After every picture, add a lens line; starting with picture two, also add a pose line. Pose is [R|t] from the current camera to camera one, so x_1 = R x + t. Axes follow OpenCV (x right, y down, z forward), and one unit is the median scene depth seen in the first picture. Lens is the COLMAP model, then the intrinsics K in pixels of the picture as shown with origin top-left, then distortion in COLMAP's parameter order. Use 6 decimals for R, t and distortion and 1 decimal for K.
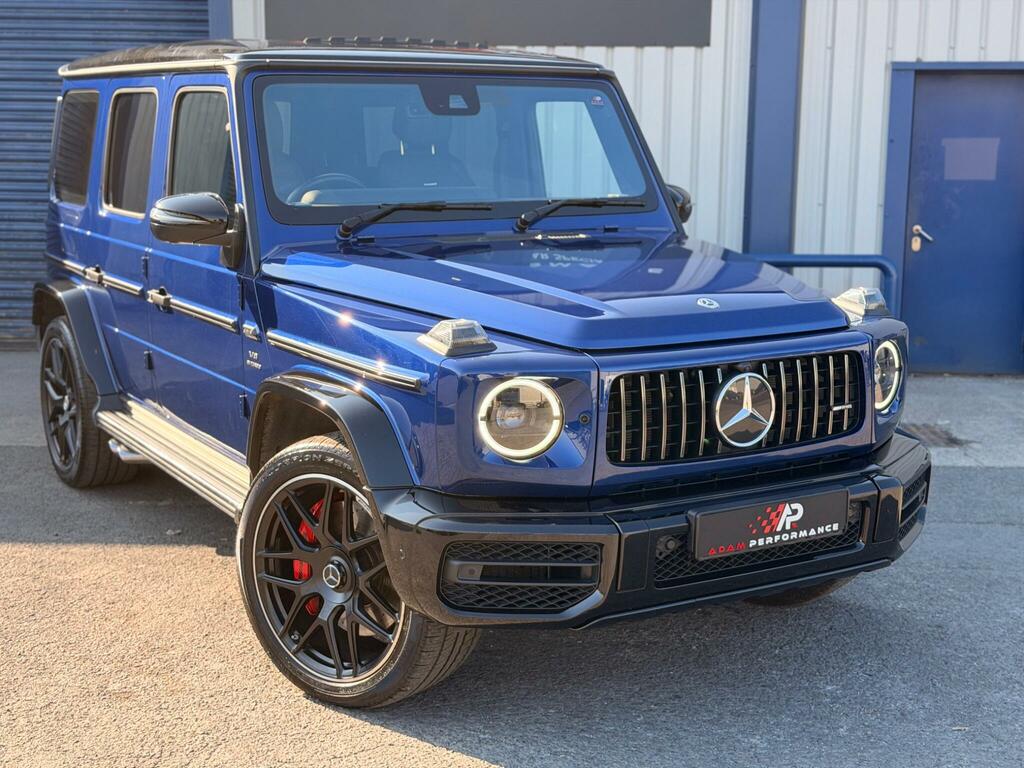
lens RADIAL K [[1501.7, 0, 509.1], [0, 1501.7, 393.6], [0, 0, 1]] dist [0.109116, 0.000000]
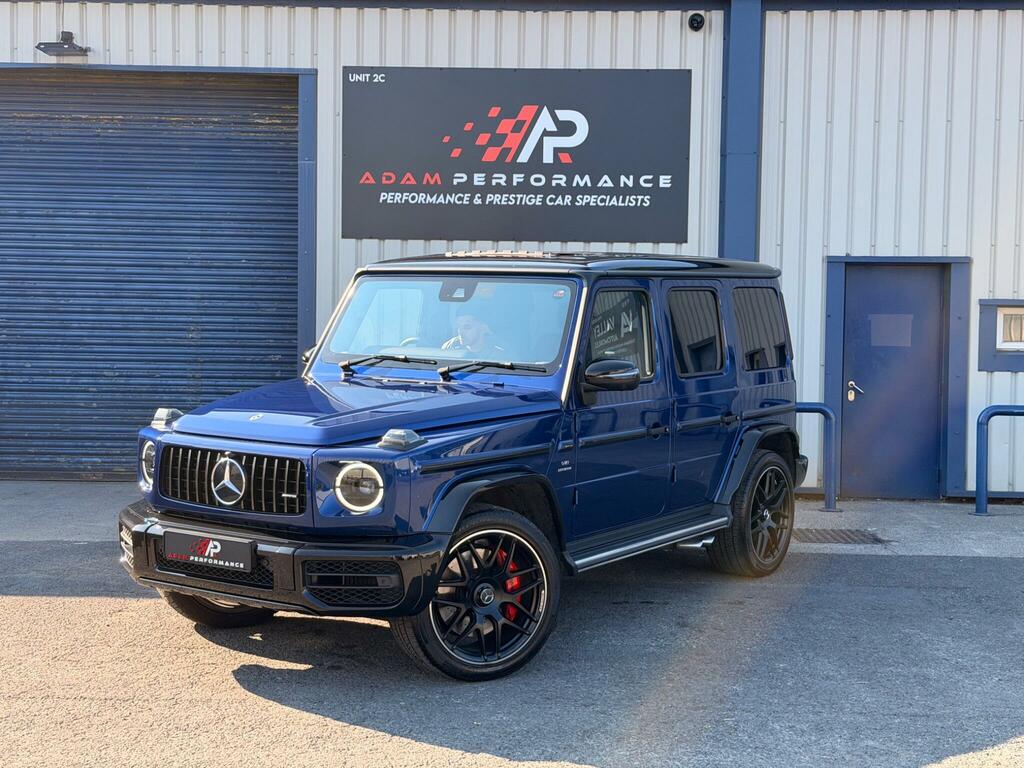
lens RADIAL K [[1501.7, 0, 503.1], [0, 1501.7, 384.0], [0, 0, 1]] dist [0.109116, 0.000000]
pose [[0.999828, 0.002406, 0.018368, -0.094705], [-0.000296, 0.993481, -0.113996, 0.073385], [-0.018523, 0.113971, 0.993311, -0.517171]]
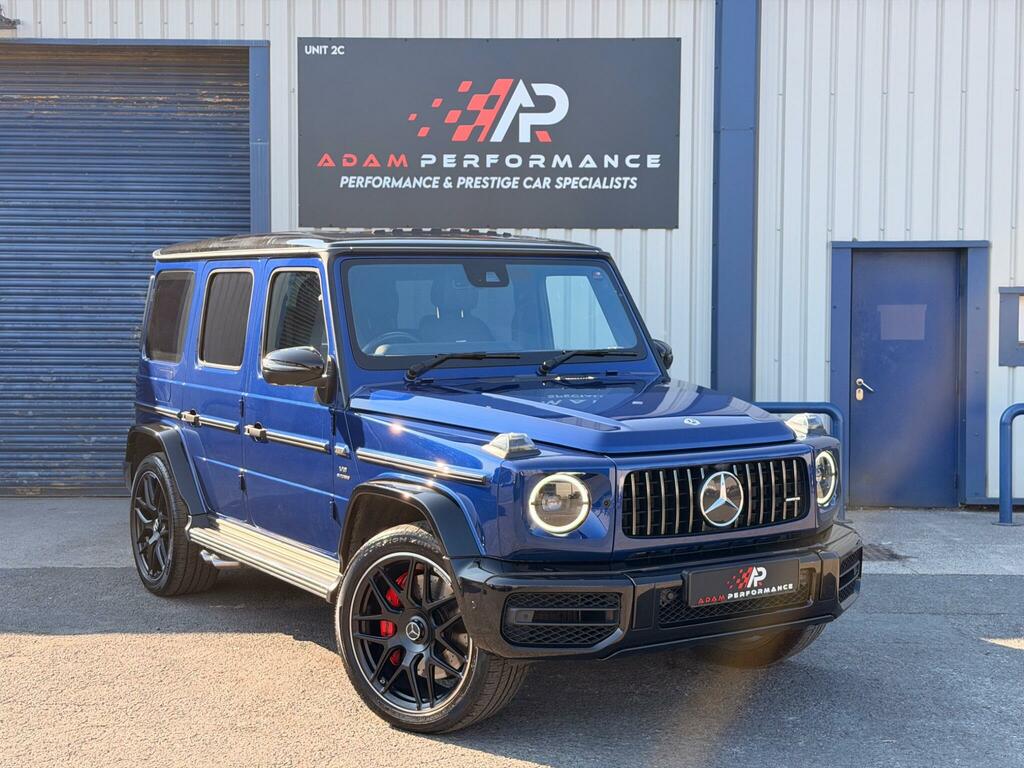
lens RADIAL K [[1501.7, 0, 512.4], [0, 1501.7, 377.6], [0, 0, 1]] dist [0.109116, 0.000000]
pose [[0.999656, -0.007316, 0.025180, -0.052402], [0.010310, 0.992611, -0.120905, 0.051448], [-0.024110, 0.121123, 0.992345, -0.286917]]
